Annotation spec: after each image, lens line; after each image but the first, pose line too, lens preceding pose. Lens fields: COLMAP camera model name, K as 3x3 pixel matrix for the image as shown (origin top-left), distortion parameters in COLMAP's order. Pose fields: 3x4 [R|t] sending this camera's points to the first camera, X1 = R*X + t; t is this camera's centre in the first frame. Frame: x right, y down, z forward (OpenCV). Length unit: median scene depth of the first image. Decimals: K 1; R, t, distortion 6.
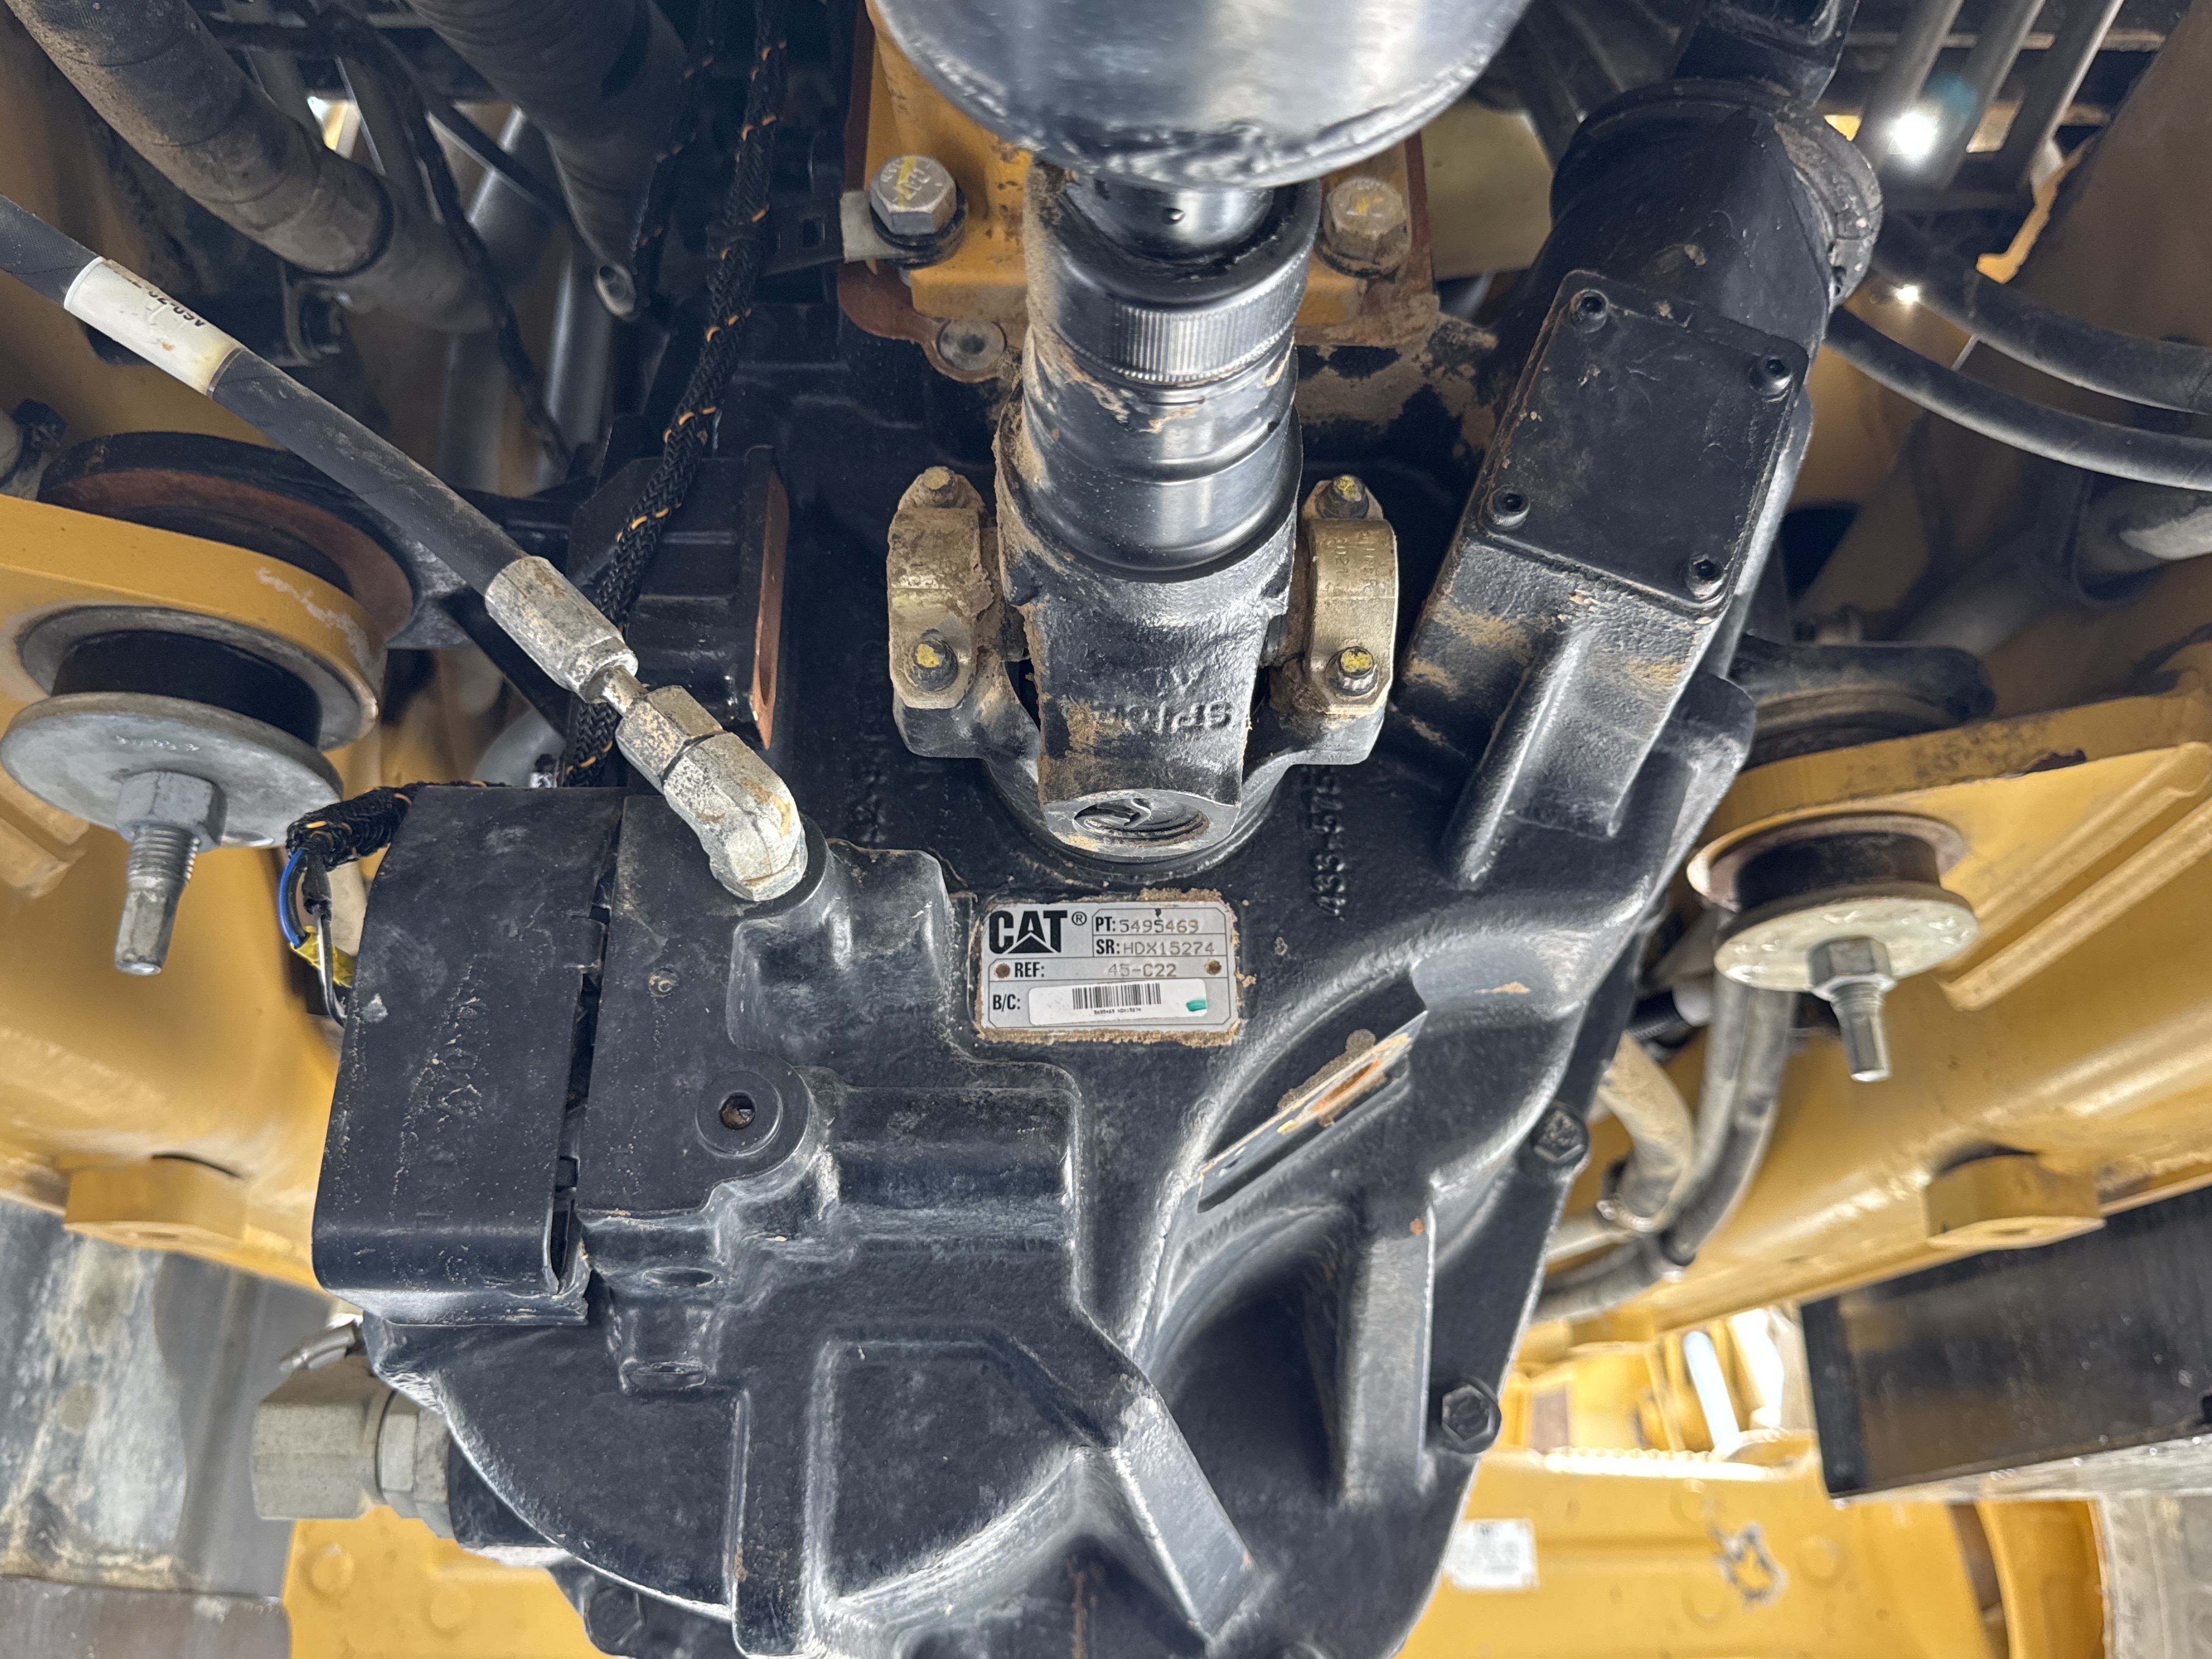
lens RADIAL K [[1790.2, 0, 1109.7], [0, 1790.2, 831.9], [0, 0, 1]] dist [0.103801, -0.107305]
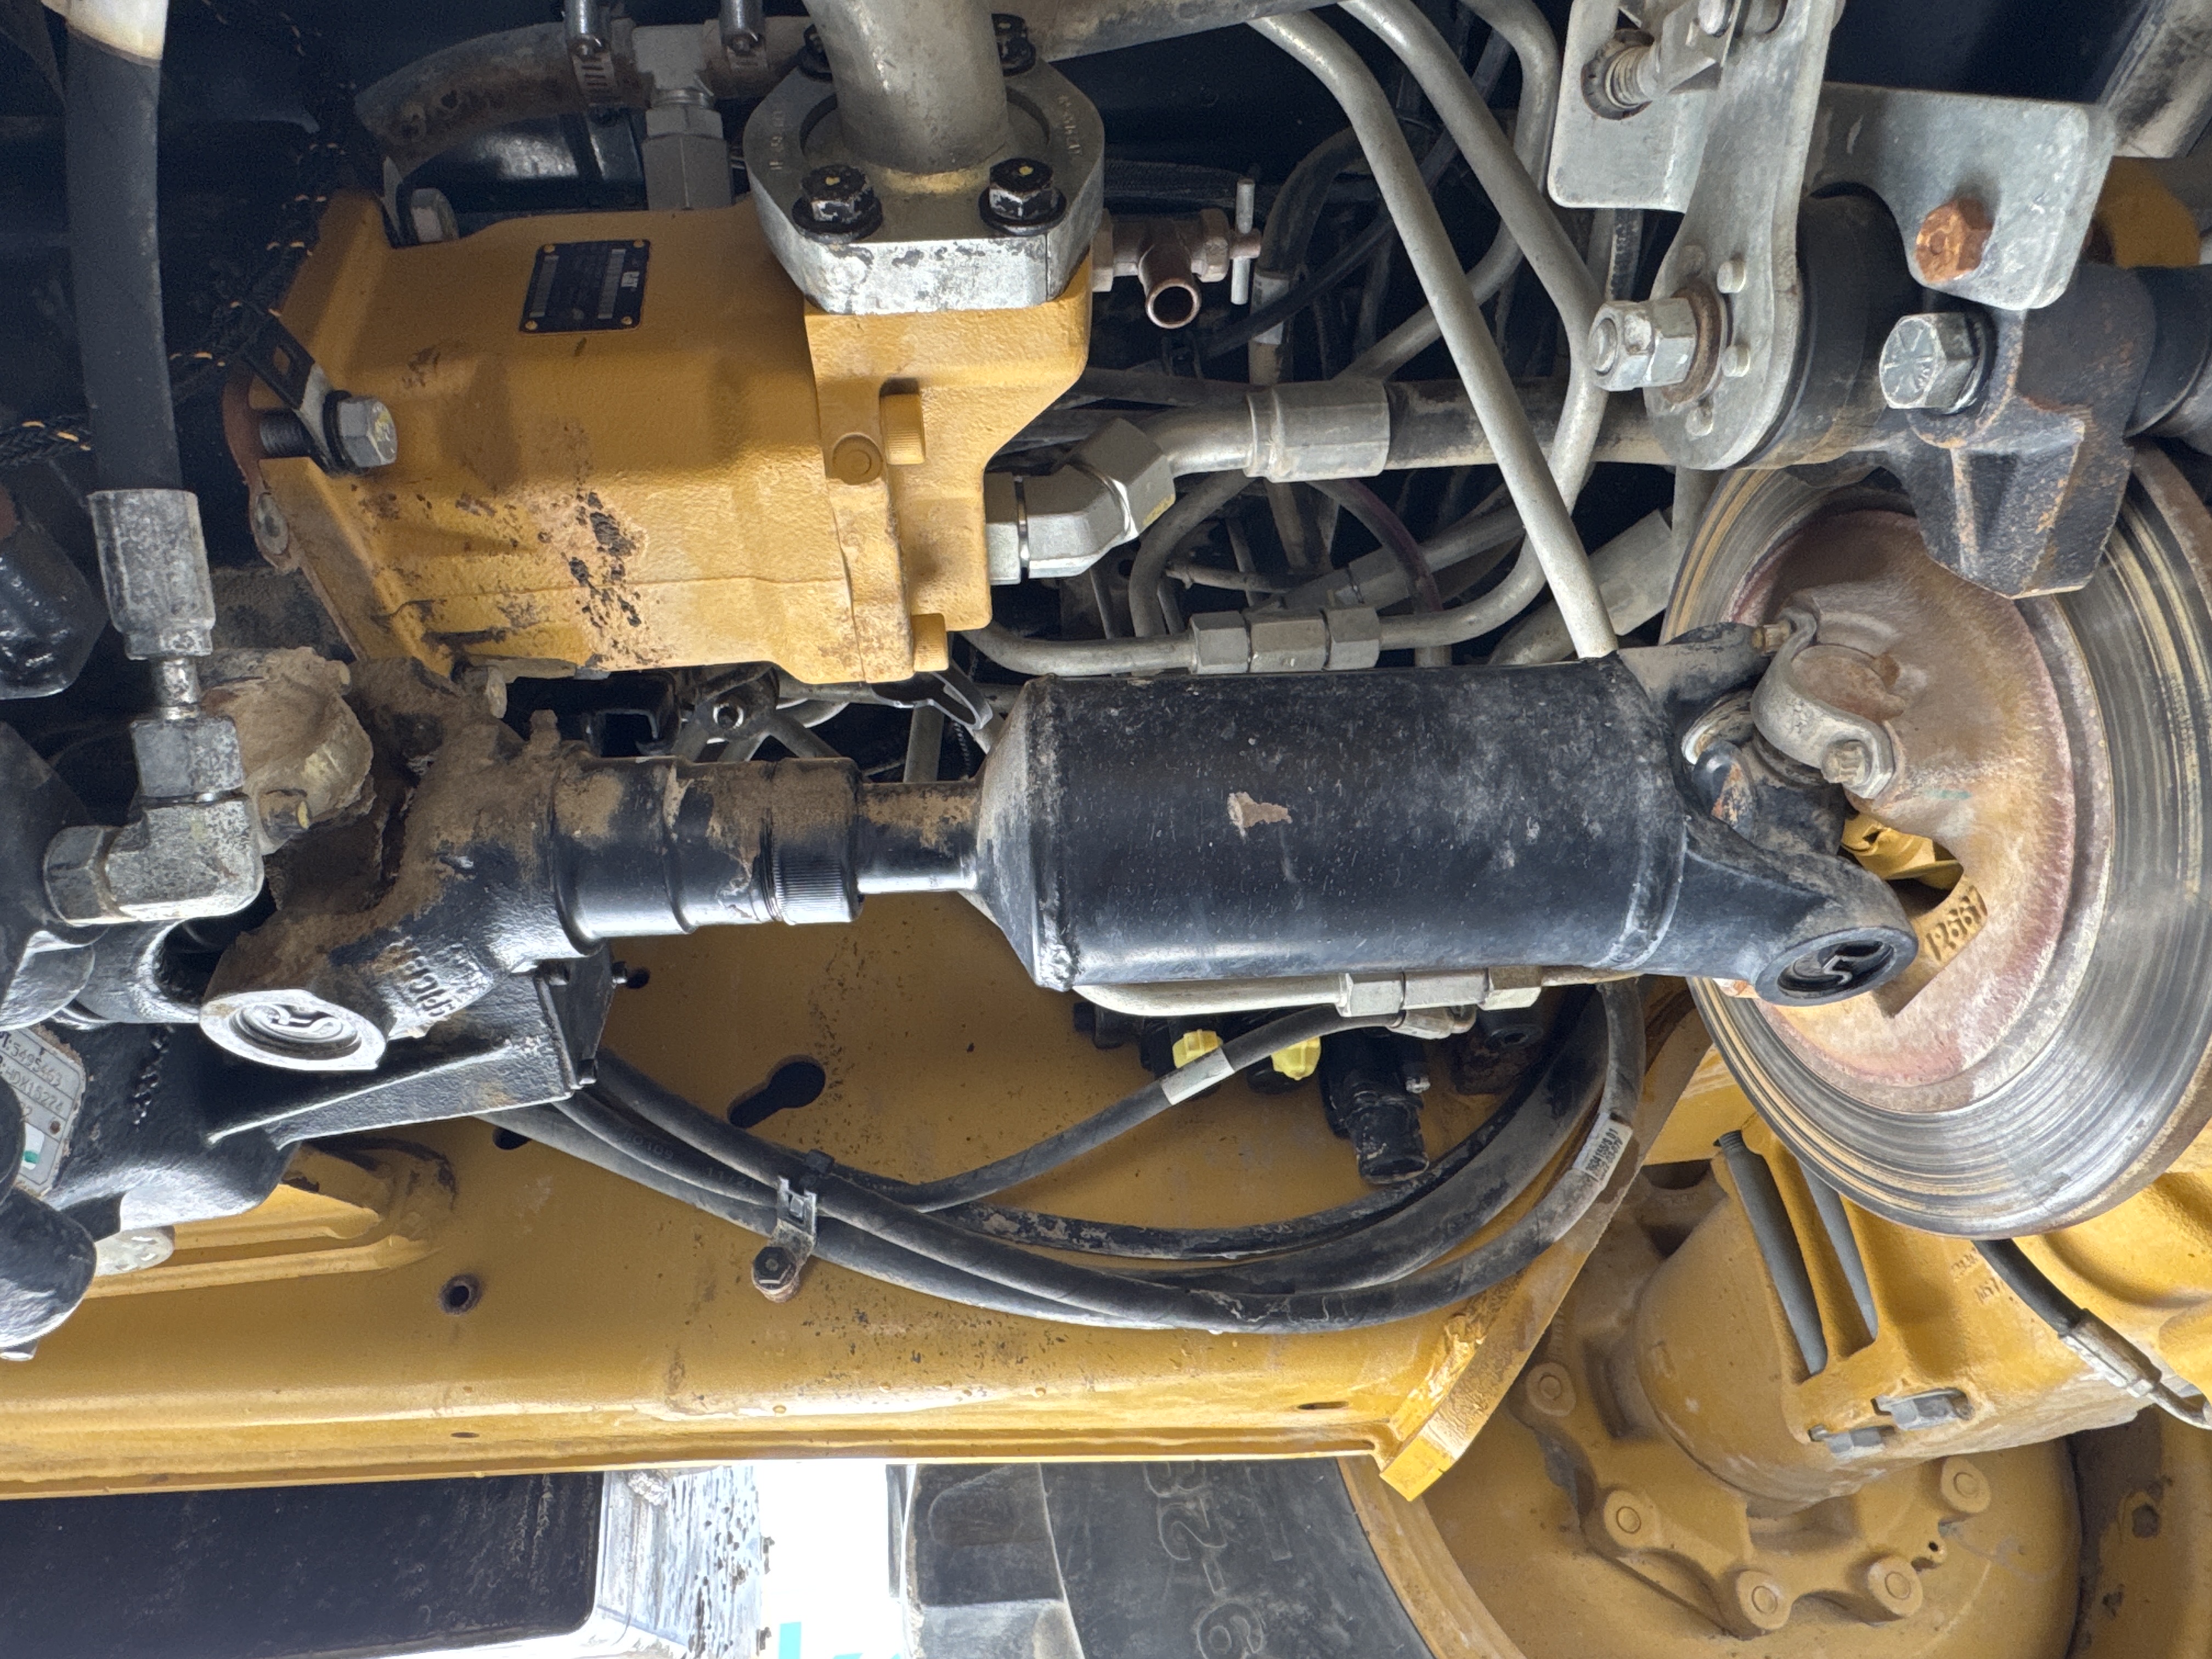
lens RADIAL K [[1344.3, 0, 1106.0], [0, 1344.3, 829.5], [0, 0, 1]] dist [-0.003244, 0.000773]
pose [[-0.000401, 0.585147, 0.810927, -0.758095], [-0.293666, 0.775103, -0.559442, 0.223723], [-0.955908, -0.238366, 0.171527, 0.377466]]
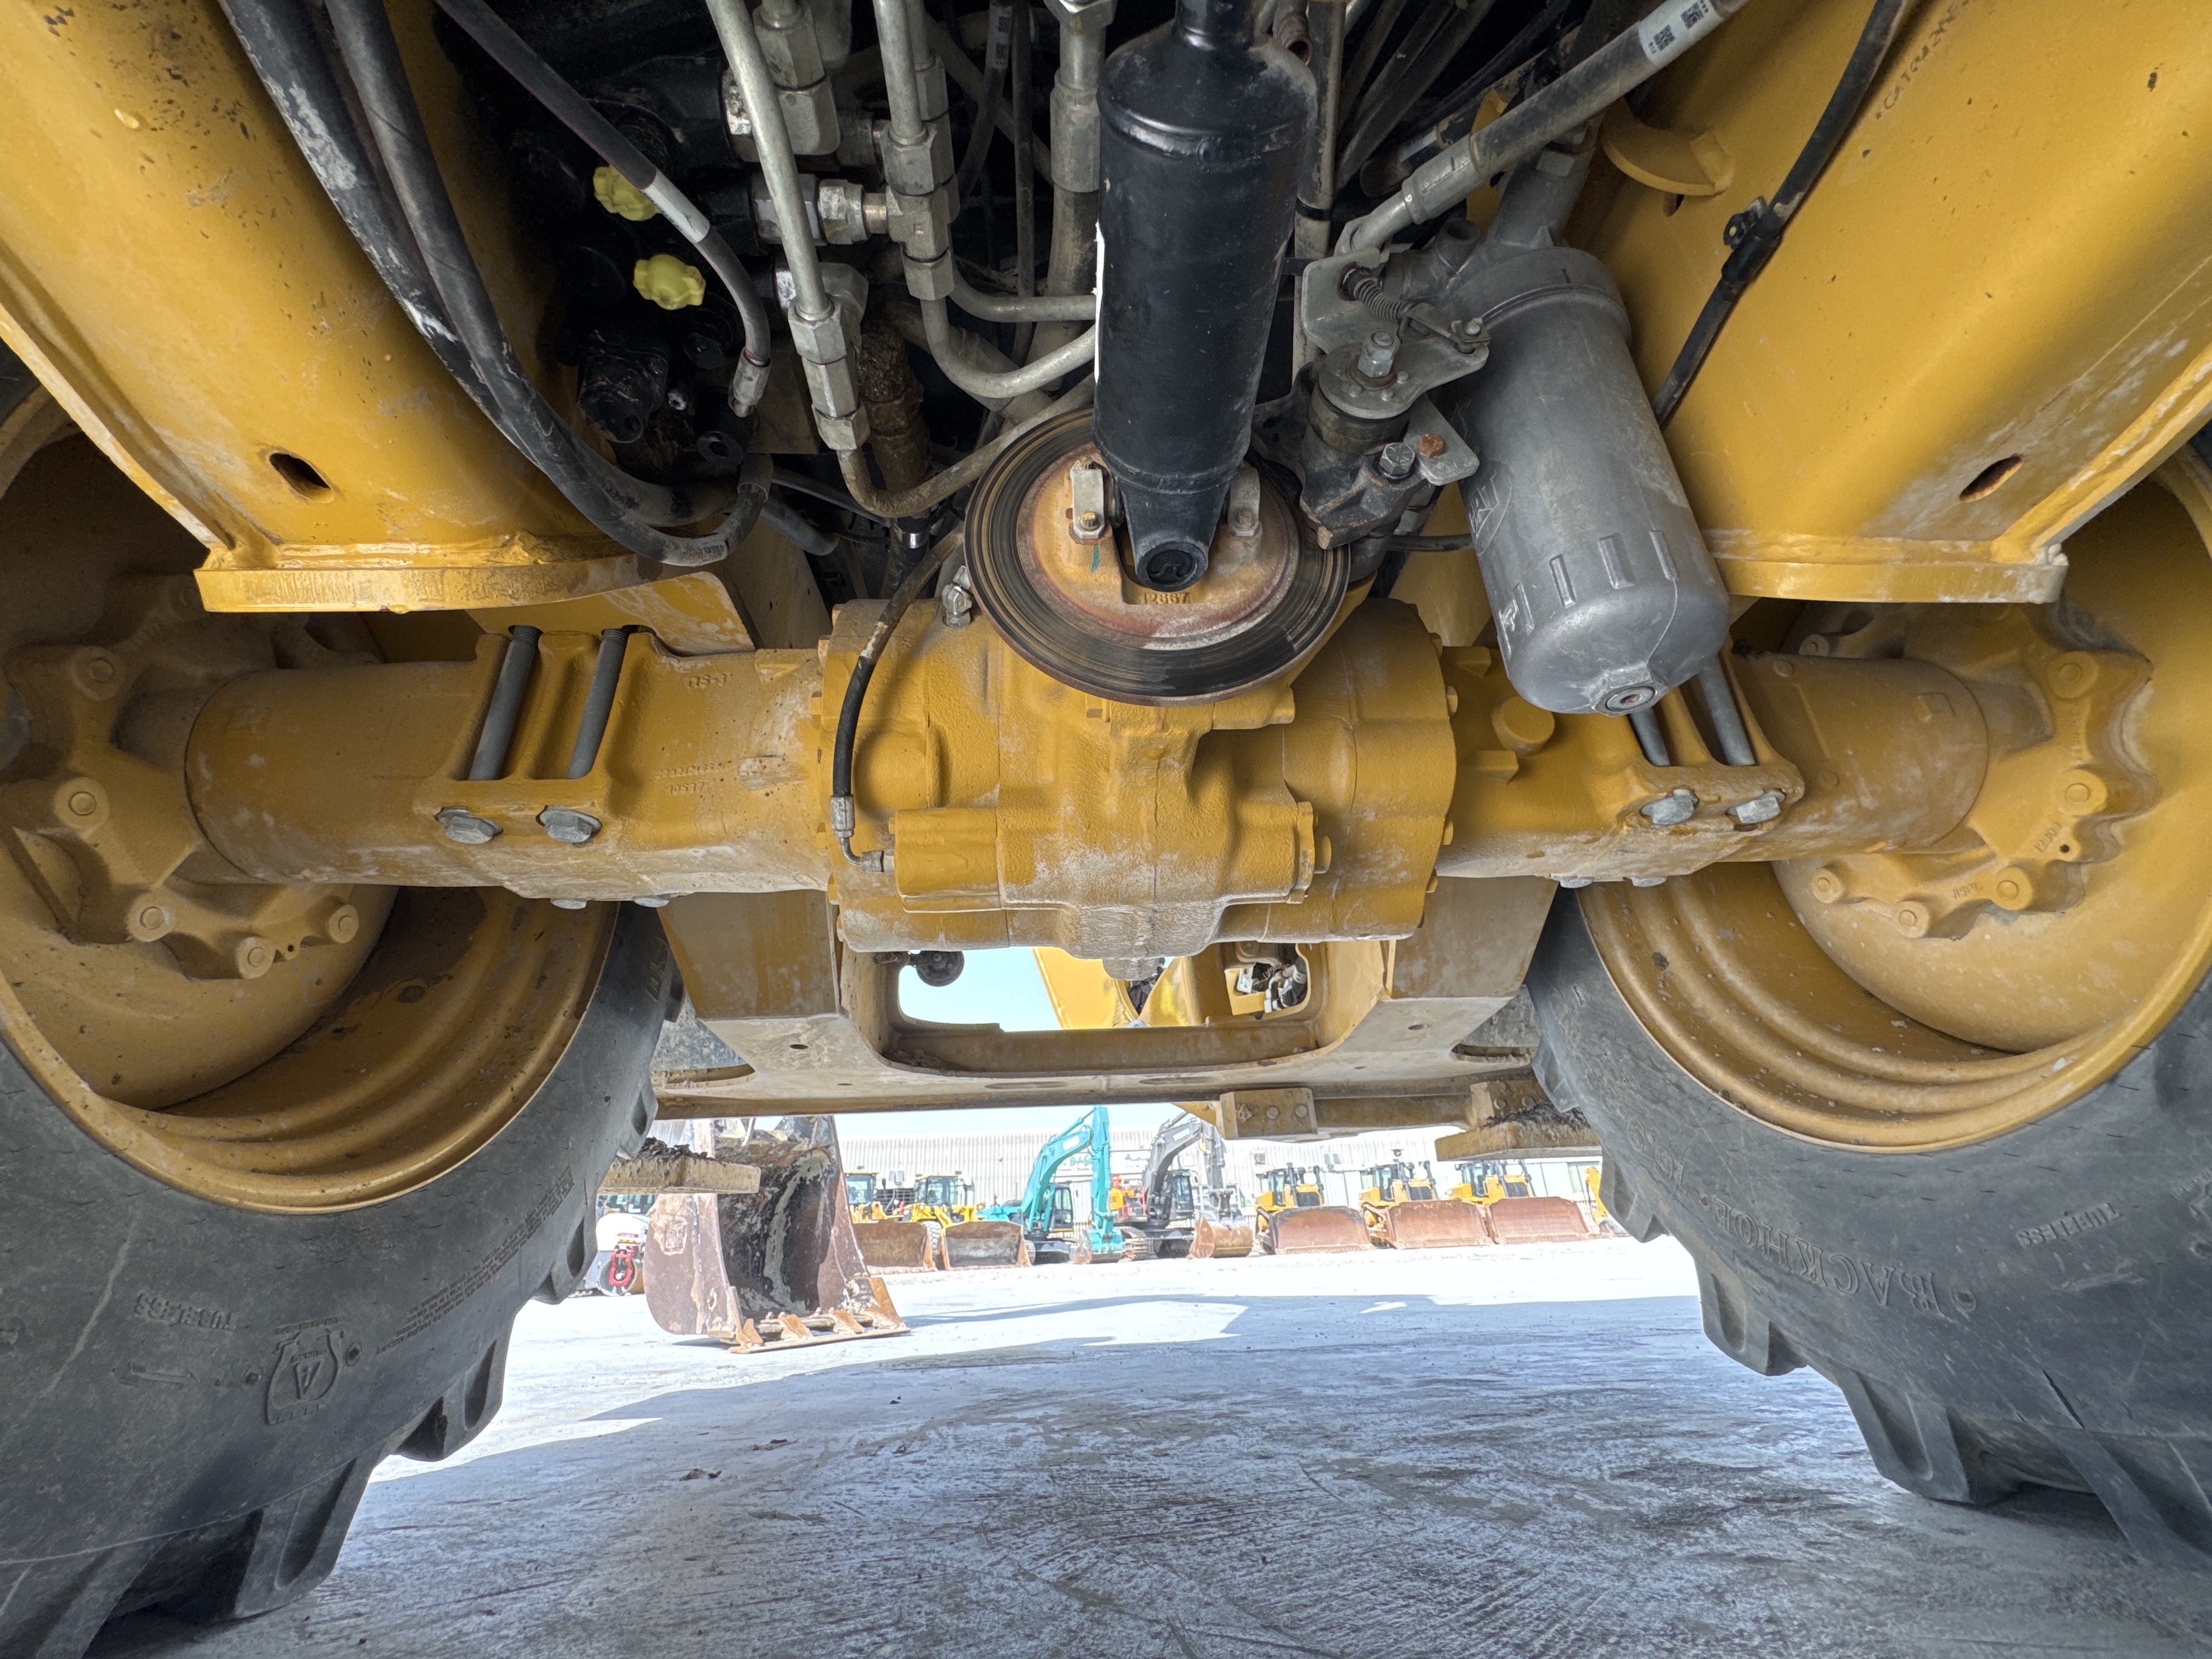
lens RADIAL K [[883.6, 0, 1105.4], [0, 883.6, 831.6], [0, 0, 1]] dist [-0.002012, -0.000067]
pose [[-0.998966, 0.030401, -0.033802, 0.196150], [0.045462, 0.669265, -0.741632, 0.872579], [0.000077, -0.742402, -0.669955, 0.626038]]
